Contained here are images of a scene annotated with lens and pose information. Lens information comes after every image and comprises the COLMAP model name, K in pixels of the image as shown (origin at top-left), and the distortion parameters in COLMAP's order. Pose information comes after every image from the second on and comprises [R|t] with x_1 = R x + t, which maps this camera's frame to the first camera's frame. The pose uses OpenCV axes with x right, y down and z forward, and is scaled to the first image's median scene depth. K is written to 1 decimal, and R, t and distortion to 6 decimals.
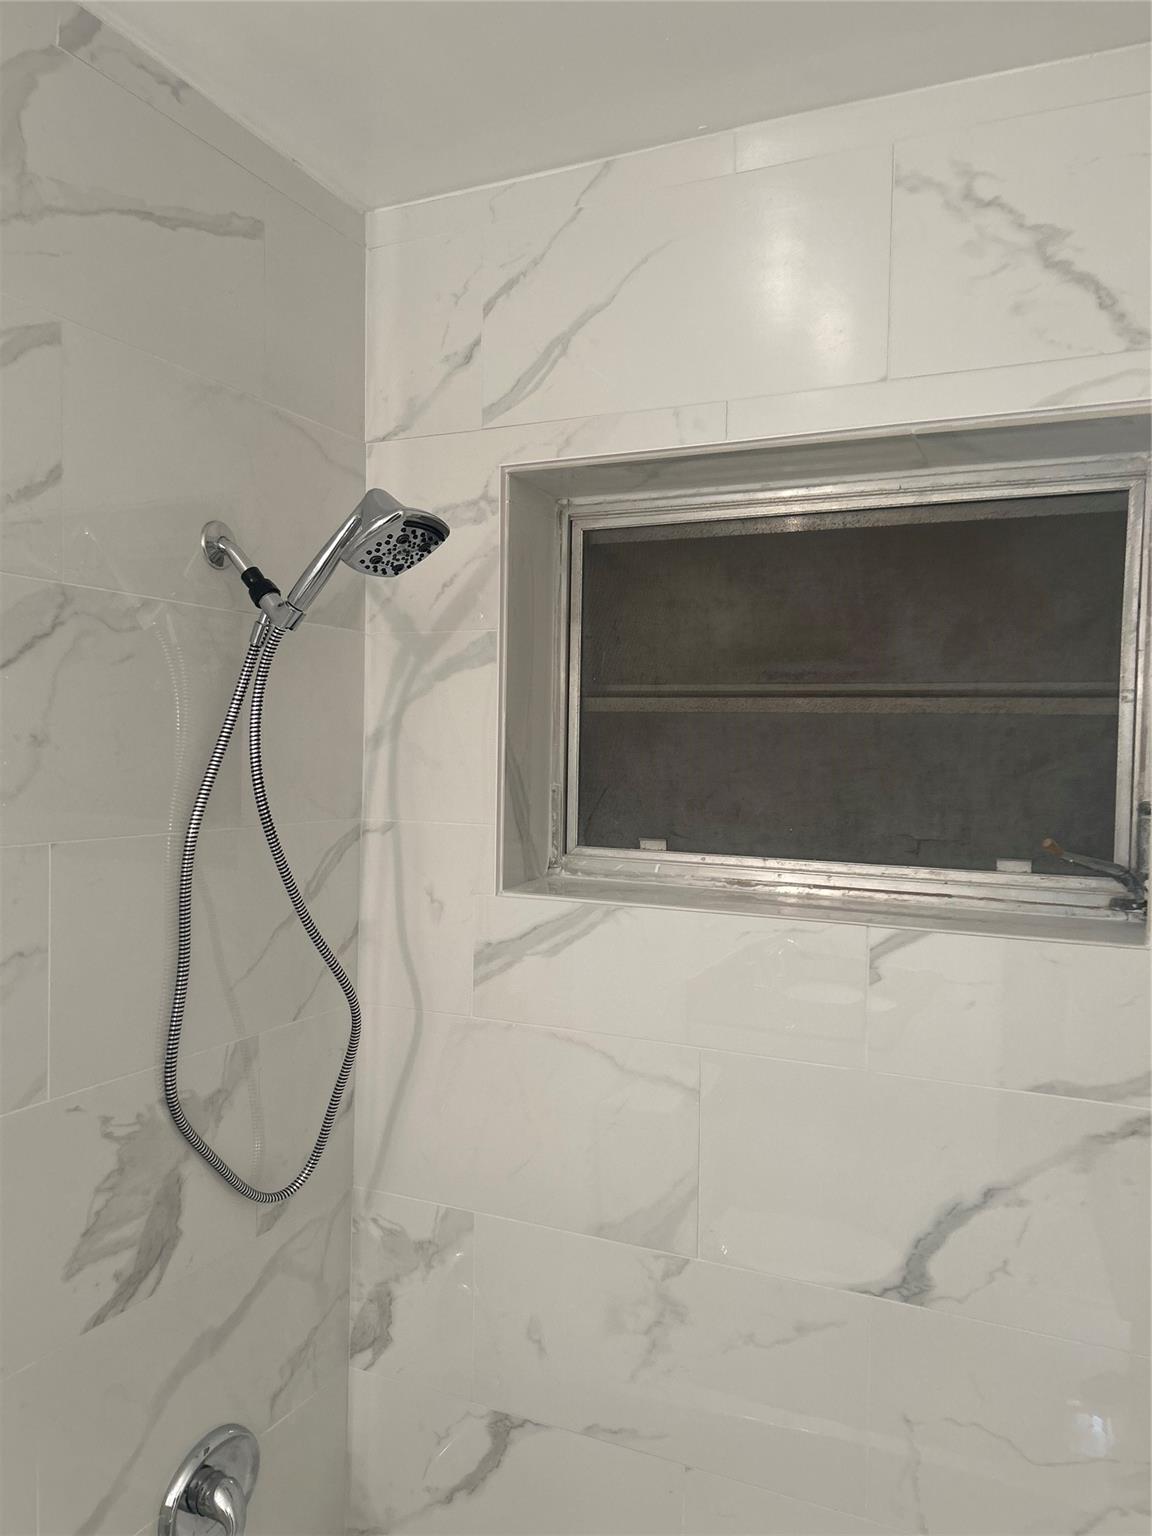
lens RADIAL K [[1131.9, 0, 574.6], [0, 1131.9, 788.9], [0, 0, 1]] dist [0.052212, -0.069789]
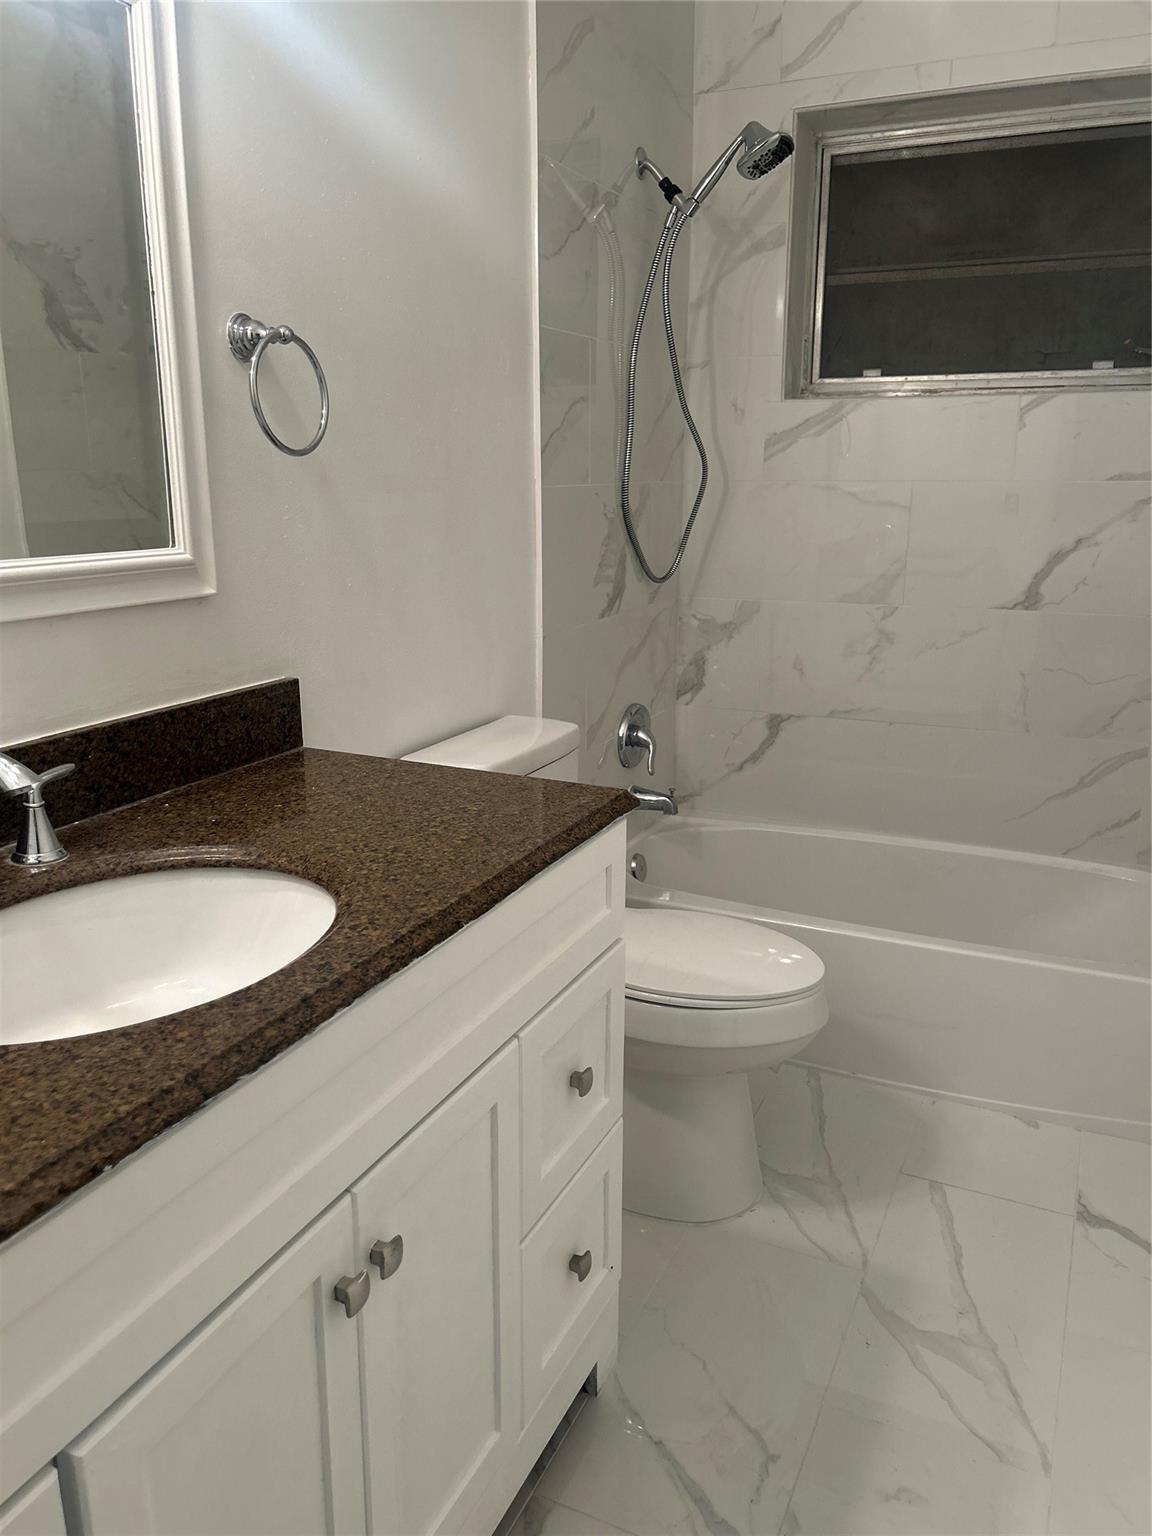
lens RADIAL K [[1131.9, 0, 575.1], [0, 1131.9, 778.0], [0, 0, 1]] dist [0.052212, -0.069789]
pose [[0.999763, -0.021771, 0.000868, -0.395859], [0.020976, 0.972472, 0.232074, 0.244523], [-0.005896, -0.232000, 0.972698, -0.751984]]
